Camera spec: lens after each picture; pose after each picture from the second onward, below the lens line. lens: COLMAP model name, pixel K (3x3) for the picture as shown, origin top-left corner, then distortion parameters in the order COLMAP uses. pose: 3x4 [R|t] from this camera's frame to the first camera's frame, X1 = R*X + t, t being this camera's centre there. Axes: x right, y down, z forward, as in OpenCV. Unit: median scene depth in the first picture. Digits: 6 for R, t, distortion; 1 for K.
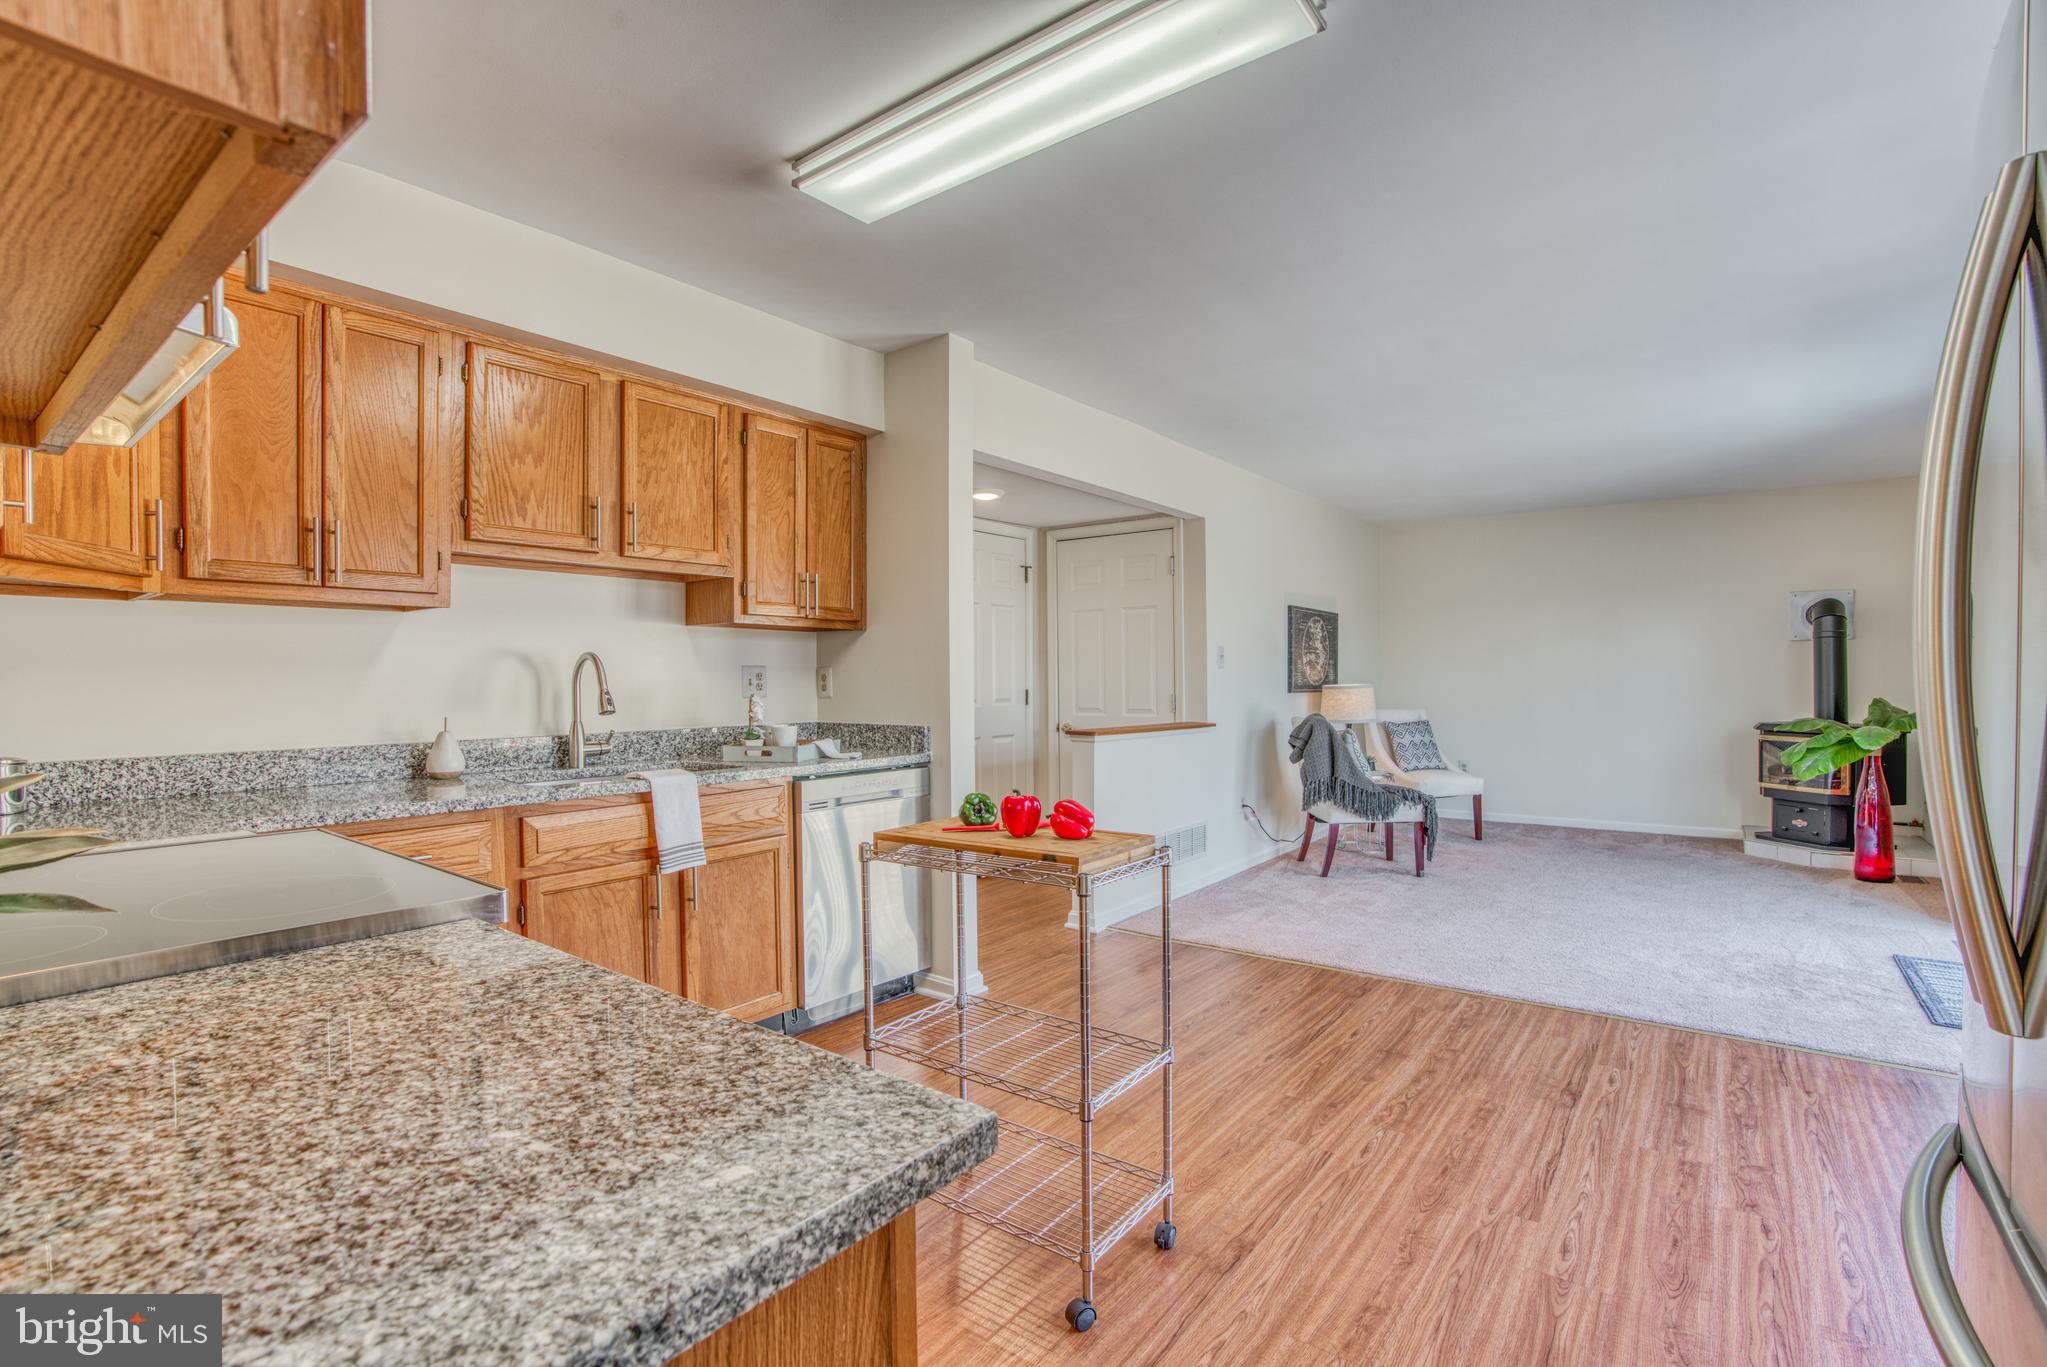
lens RADIAL K [[937.4, 0, 1005.7], [0, 937.4, 688.9], [0, 0, 1]] dist [-0.070729, 0.027684]
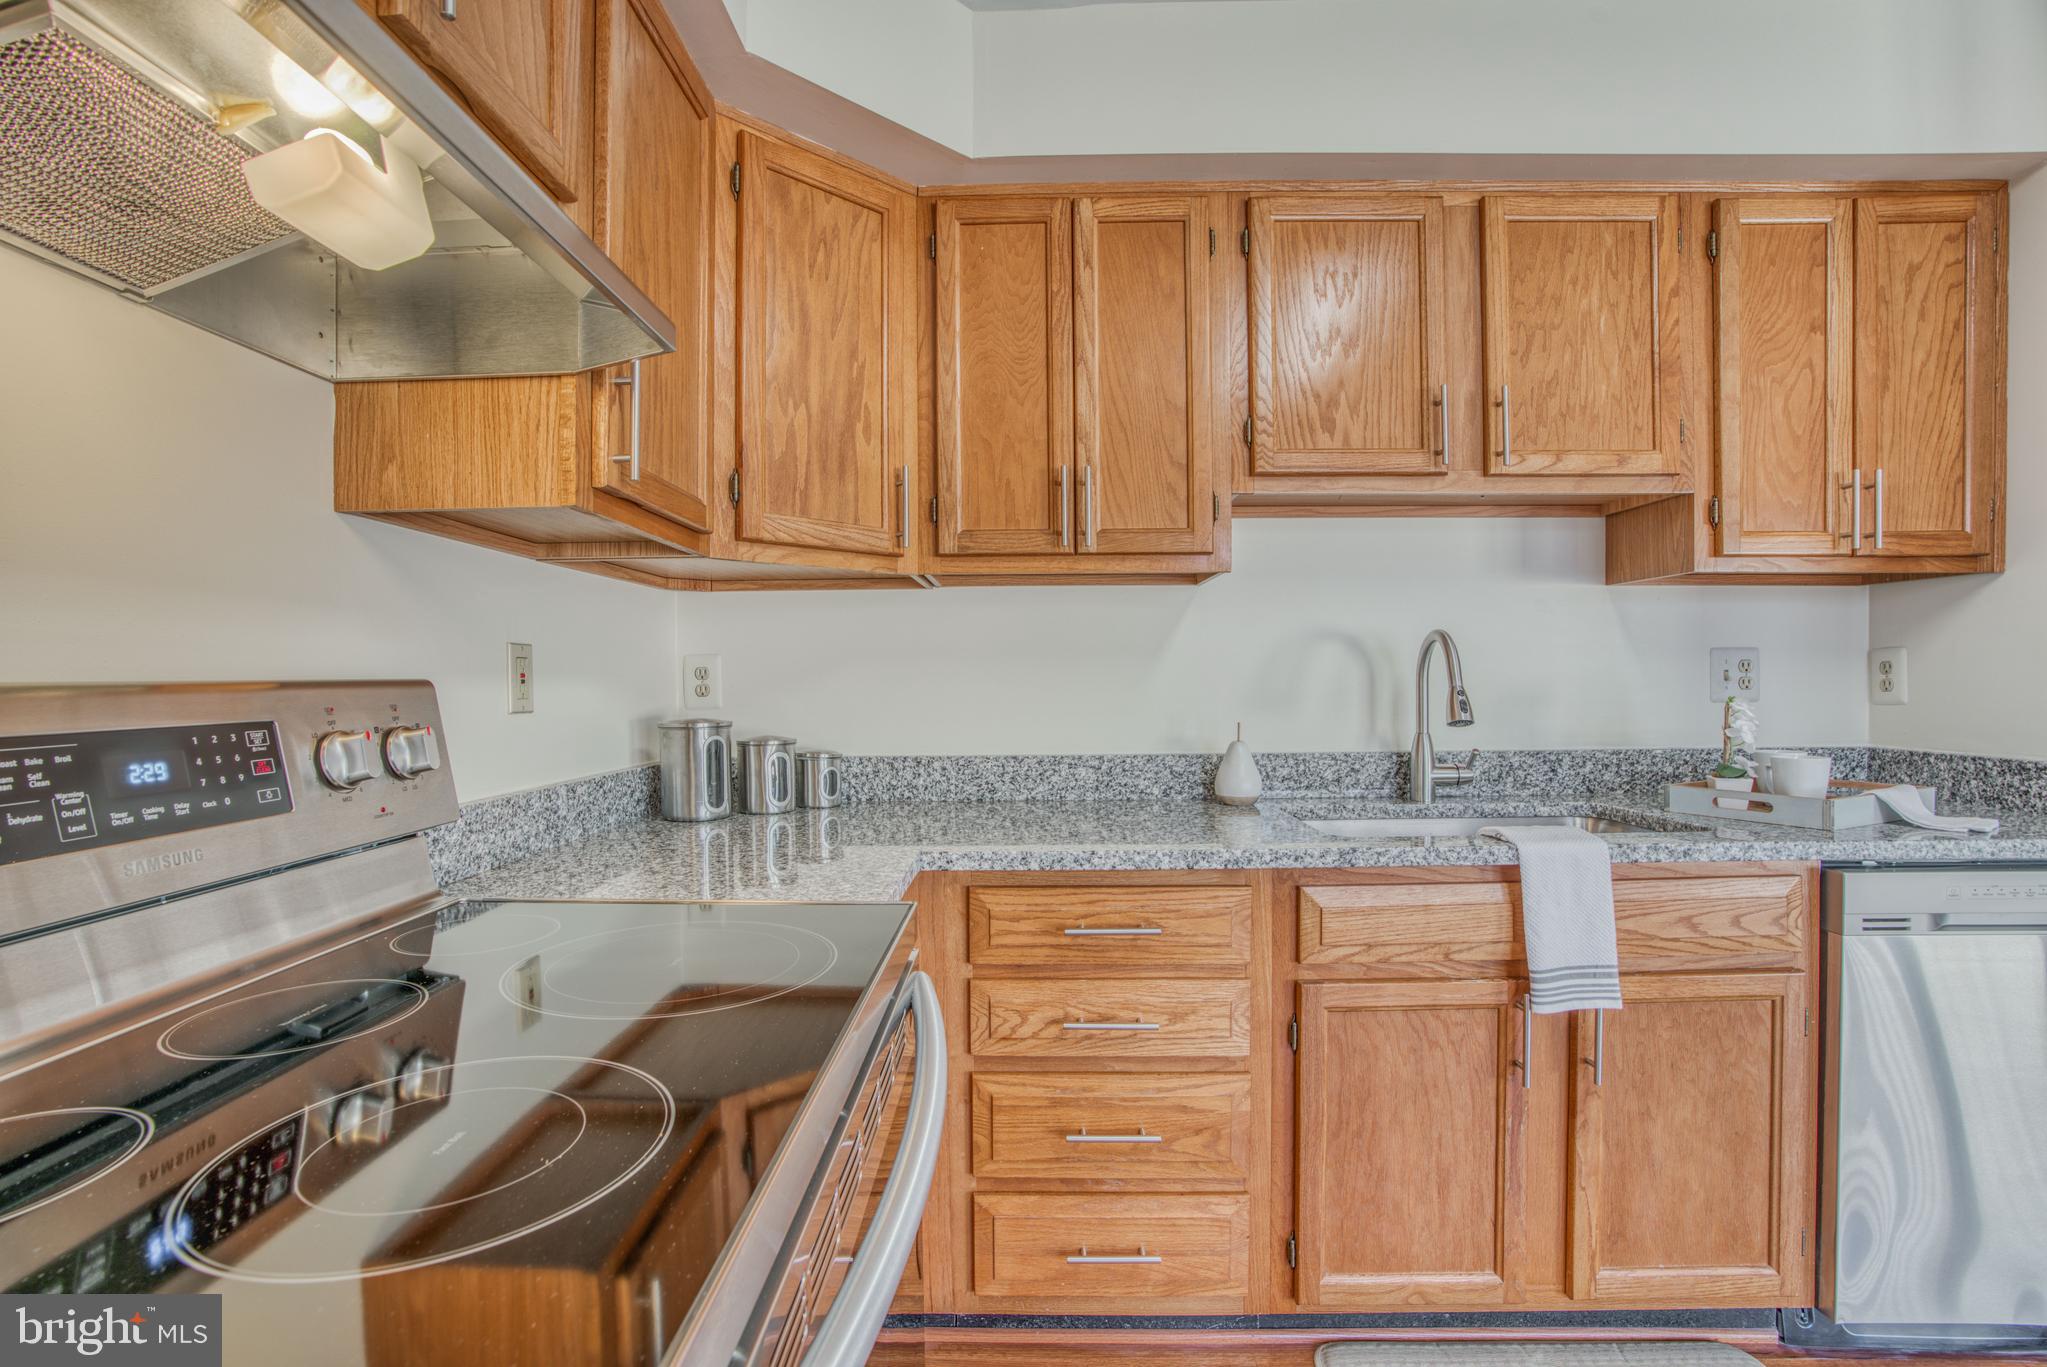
lens RADIAL K [[940.5, 0, 1011.0], [0, 940.5, 692.1], [0, 0, 1]] dist [-0.073160, 0.029607]
pose [[0.594787, 0.013962, -0.803762, -0.097115], [-0.004538, 0.999892, 0.014012, -0.003170], [0.803870, -0.004687, 0.594786, 0.352250]]
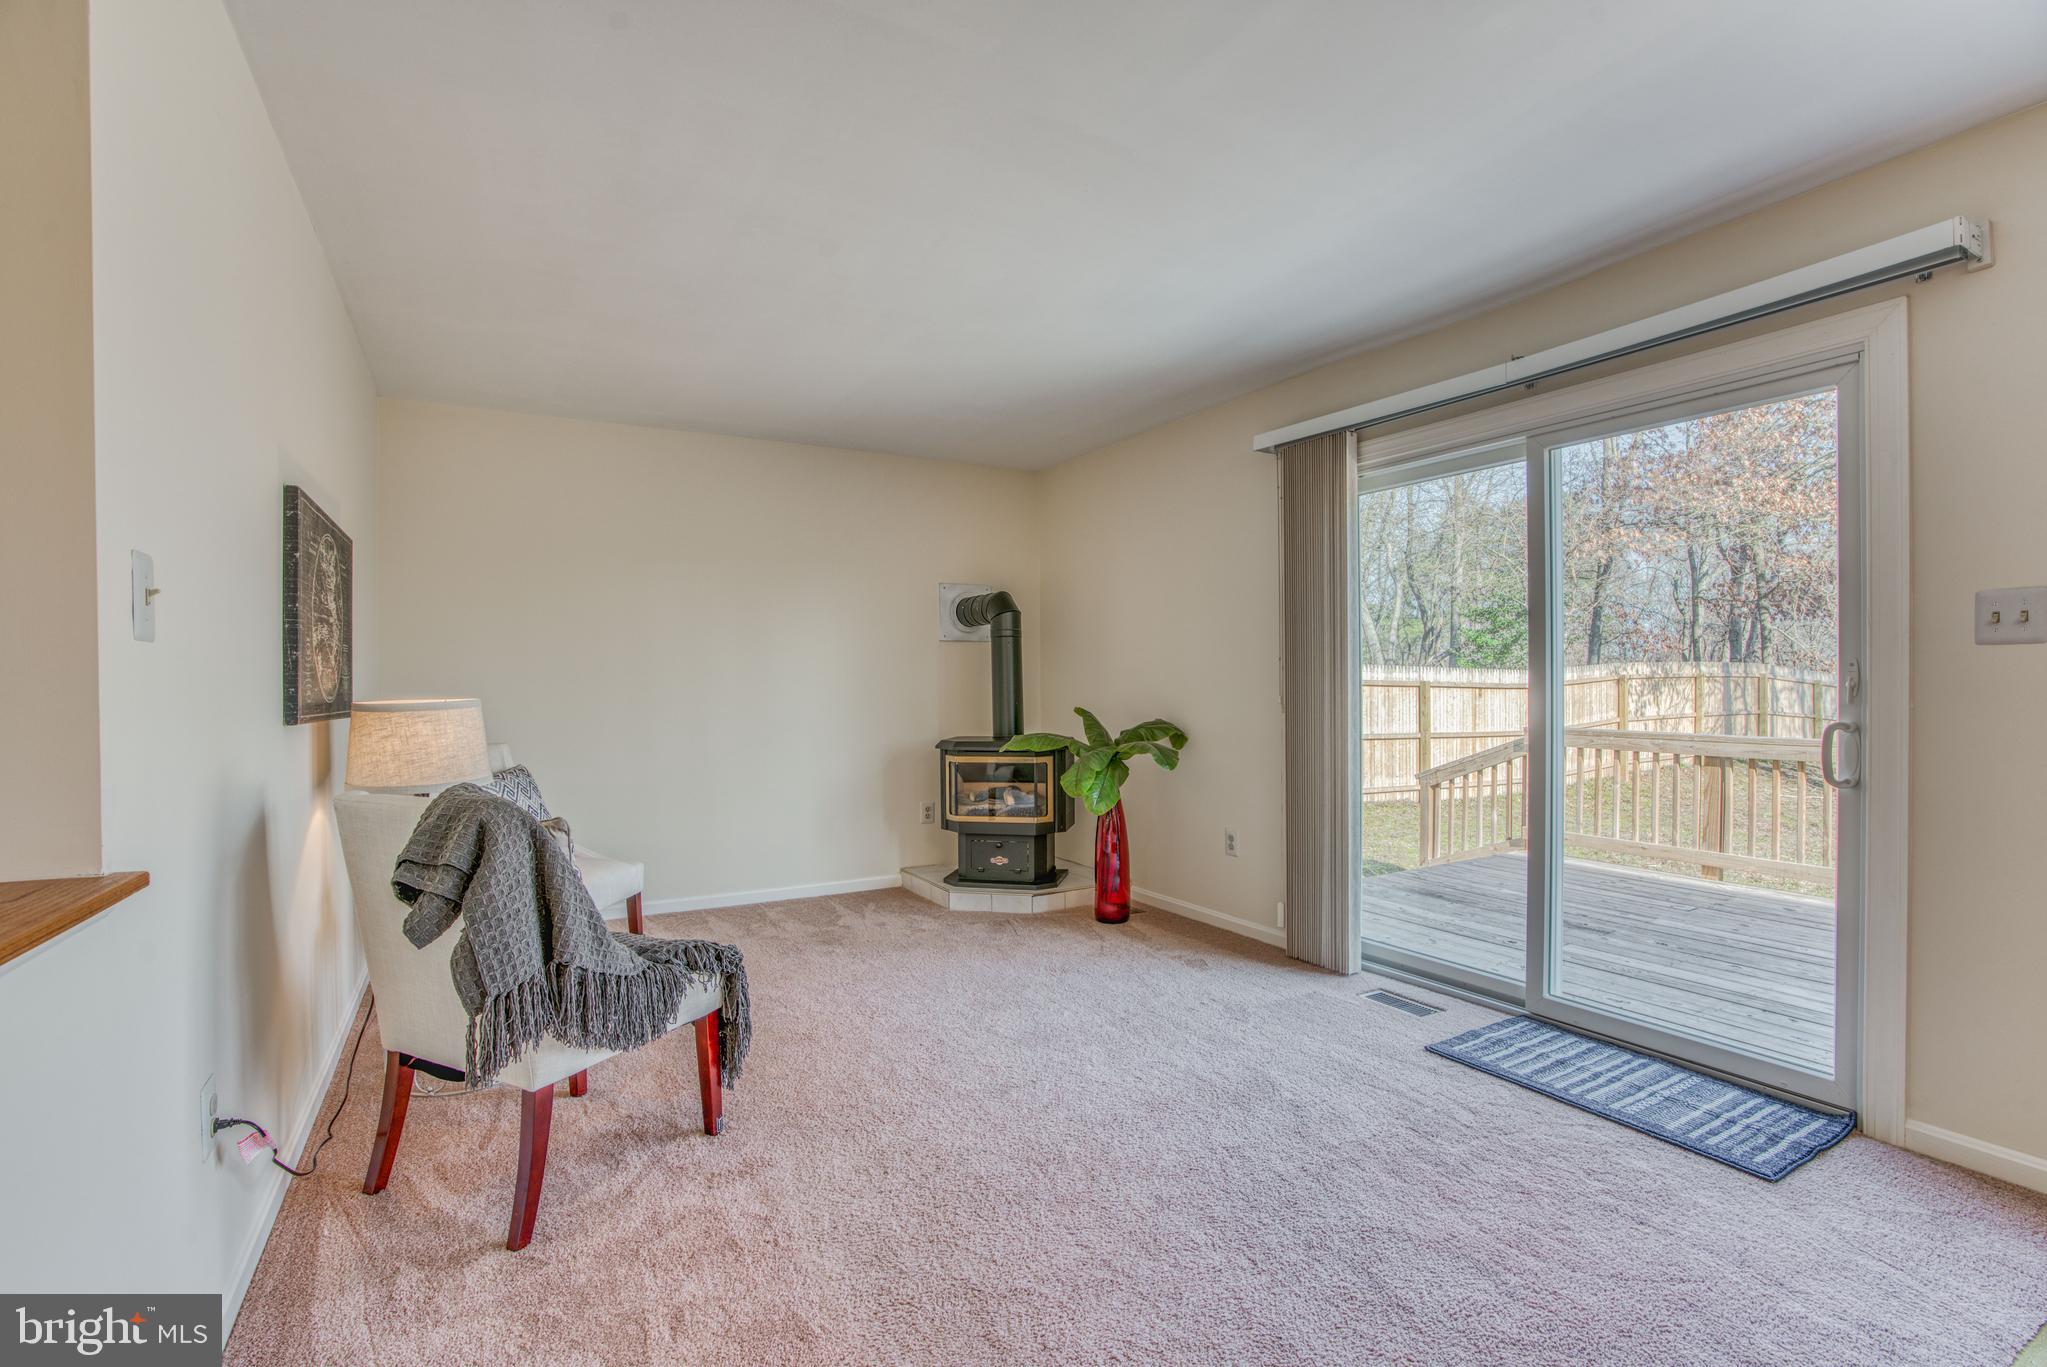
lens RADIAL K [[940.5, 0, 1011.0], [0, 940.5, 692.1], [0, 0, 1]] dist [-0.073160, 0.029607]
pose [[0.379391, -0.004267, 0.925227, 0.171476], [0.012515, 0.999922, -0.000520, -0.009793], [-0.925152, 0.011776, 0.379415, 1.247755]]
